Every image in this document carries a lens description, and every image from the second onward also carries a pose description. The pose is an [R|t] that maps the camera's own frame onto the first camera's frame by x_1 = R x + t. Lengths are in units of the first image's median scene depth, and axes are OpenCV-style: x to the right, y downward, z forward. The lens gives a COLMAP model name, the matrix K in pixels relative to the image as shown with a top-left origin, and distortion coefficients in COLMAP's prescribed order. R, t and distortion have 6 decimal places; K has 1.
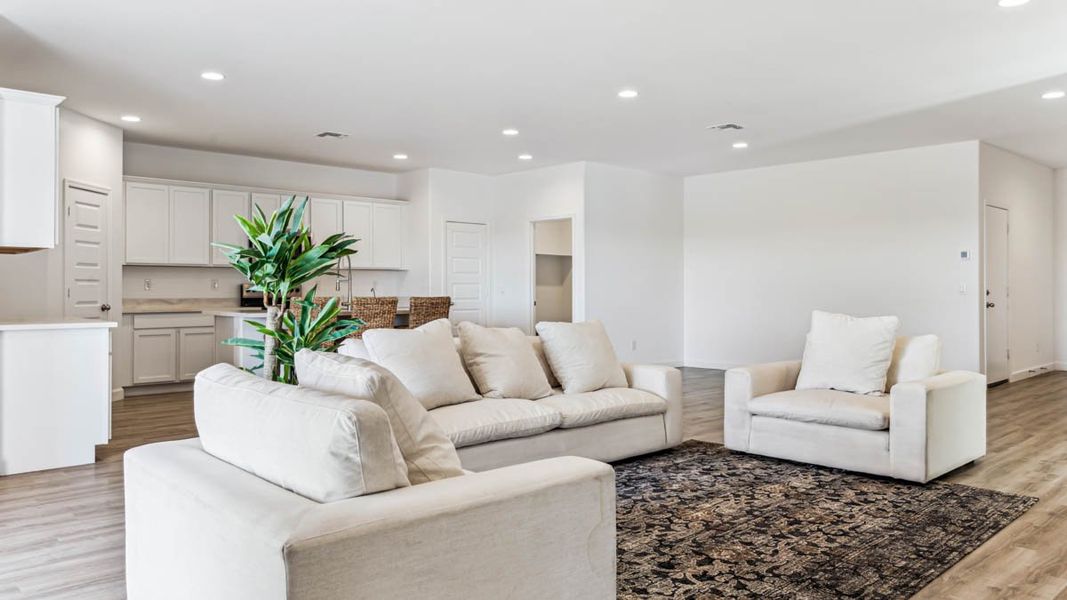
lens RADIAL K [[769.6, 0, 536.7], [0, 769.6, 275.6], [0, 0, 1]] dist [0.002413, 0.003766]
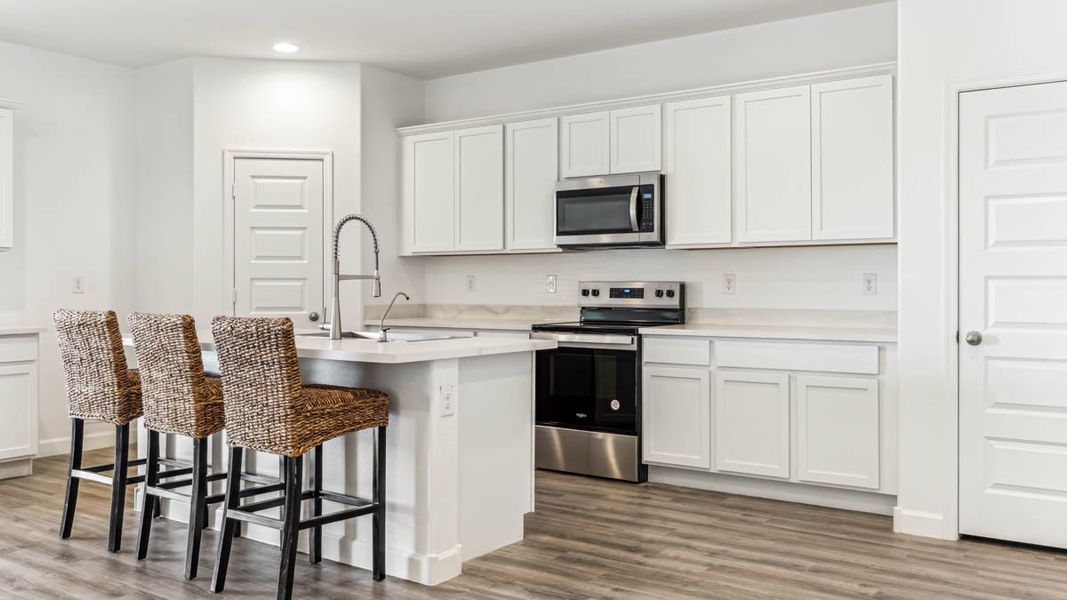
lens RADIAL K [[924.8, 0, 542.4], [0, 924.8, 277.3], [0, 0, 1]] dist [-0.002356, -0.011206]
pose [[0.200398, -0.006799, -0.979691, 0.361380], [0.018165, 0.999830, -0.003223, 0.012456], [0.979546, -0.017150, 0.200487, 1.113284]]
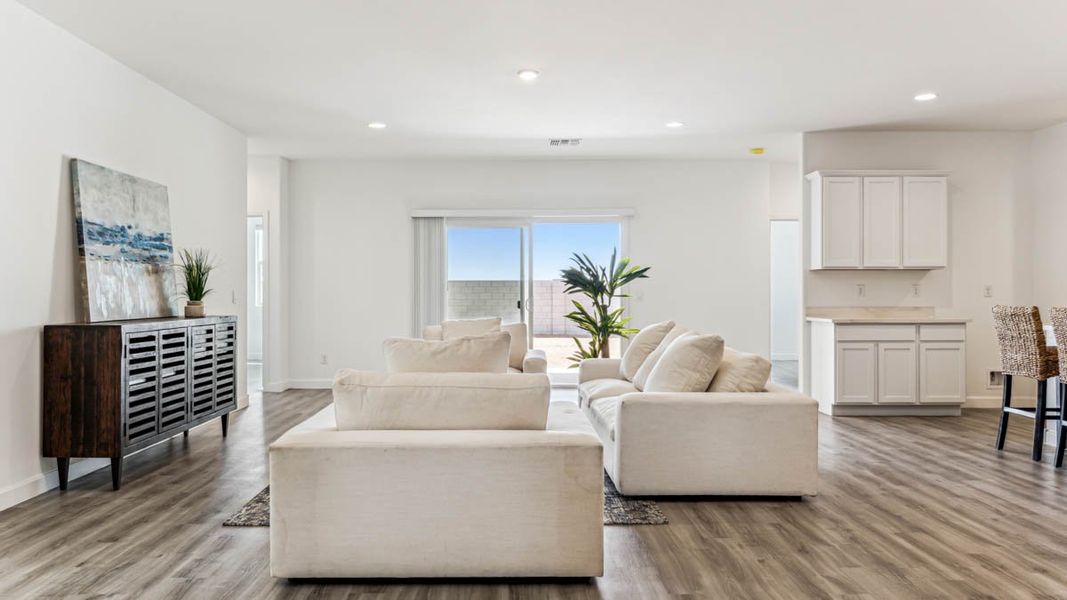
lens RADIAL K [[769.6, 0, 526.4], [0, 769.6, 300.1], [0, 0, 1]] dist [0.002413, 0.003766]
pose [[-0.684076, 0.005799, -0.729387, 0.623420], [0.013248, 0.999902, -0.004476, 0.017455], [0.729290, -0.012725, -0.684086, 1.116636]]
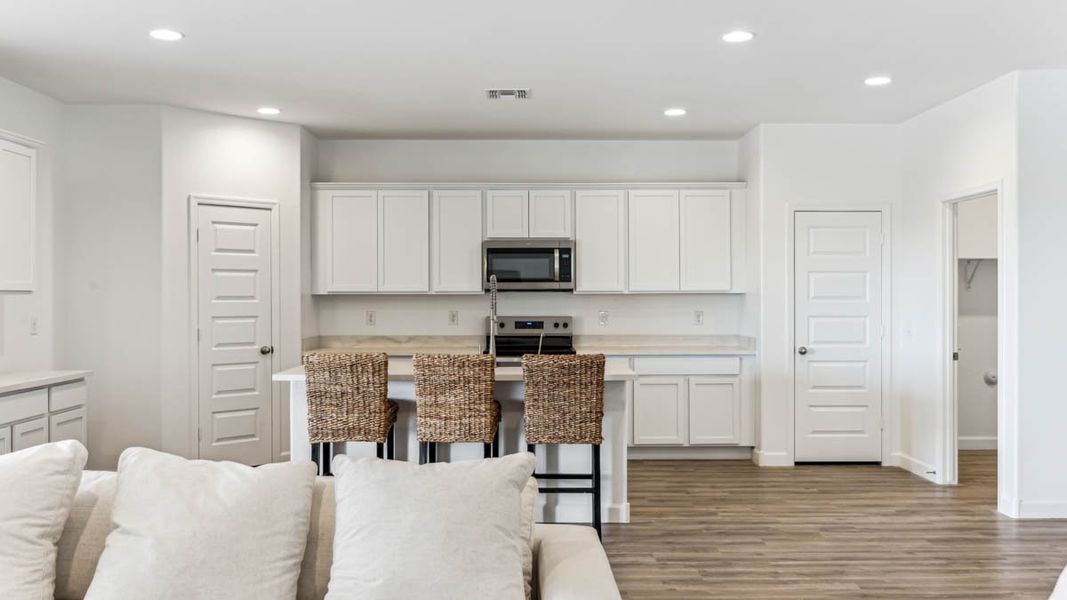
lens RADIAL K [[924.8, 0, 536.6], [0, 924.8, 299.3], [0, 0, 1]] dist [-0.002356, -0.011206]
pose [[0.735112, 0.002062, -0.677942, 0.327227], [0.012884, 0.999772, 0.017012, -0.026267], [0.677823, -0.021241, 0.734918, 0.516857]]
